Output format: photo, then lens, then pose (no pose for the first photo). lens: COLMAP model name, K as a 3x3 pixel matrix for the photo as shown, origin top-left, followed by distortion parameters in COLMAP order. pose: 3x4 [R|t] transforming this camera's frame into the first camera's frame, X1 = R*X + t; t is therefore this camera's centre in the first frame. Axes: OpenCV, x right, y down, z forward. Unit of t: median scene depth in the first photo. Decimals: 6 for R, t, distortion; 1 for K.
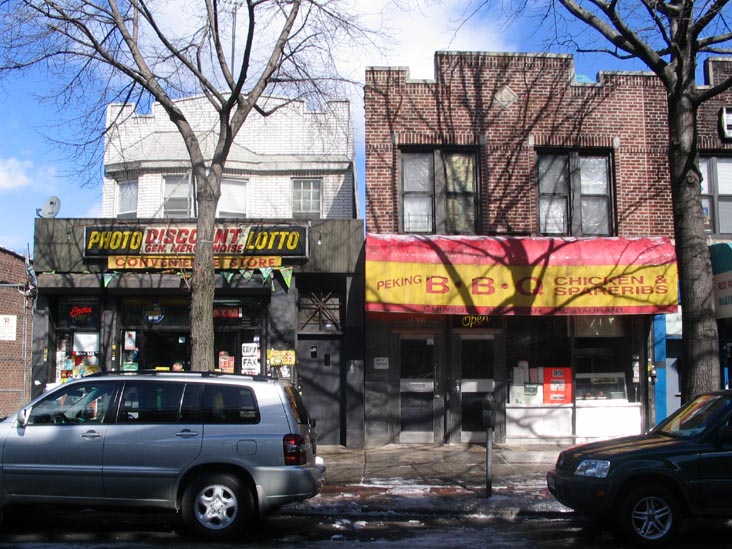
lens RADIAL K [[822.5, 0, 366.0], [0, 822.5, 274.5], [0, 0, 1]] dist [-0.222473, 0.306014]
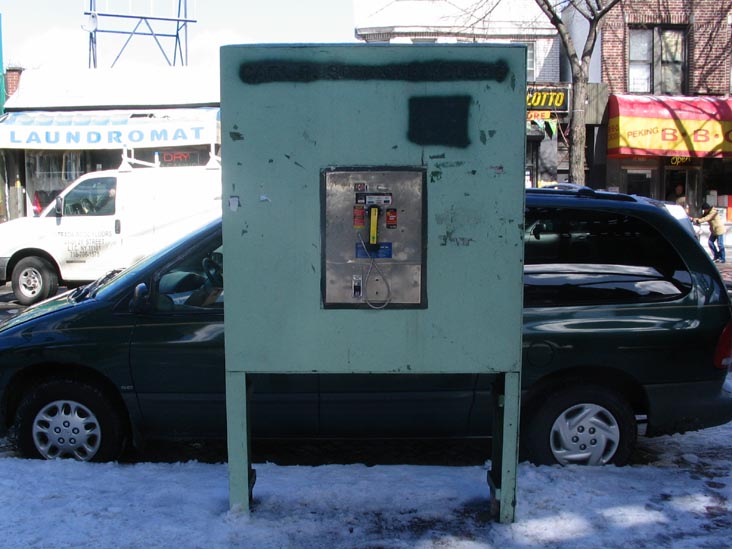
lens RADIAL K [[822.5, 0, 366.0], [0, 822.5, 274.5], [0, 0, 1]] dist [-0.222473, 0.306014]
pose [[0.999920, -0.007833, 0.009886, -0.415000], [0.005537, 0.976842, 0.213890, -0.044983], [-0.011333, -0.213819, 0.976808, -0.324409]]
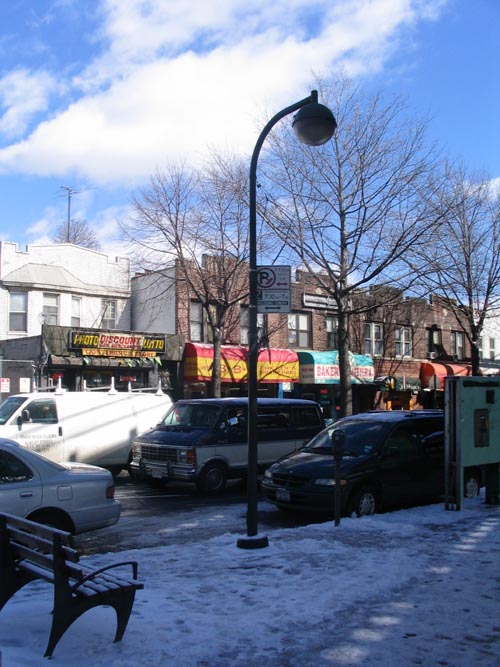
lens RADIAL K [[696.7, 0, 250.0], [0, 696.7, 333.5], [0, 0, 1]] dist [-0.222648, -0.001883]
pose [[0.752531, 0.056188, 0.656156, -1.076069], [-0.075671, 0.997132, 0.001399, -0.088390], [-0.654195, -0.050704, 0.754624, -0.472495]]
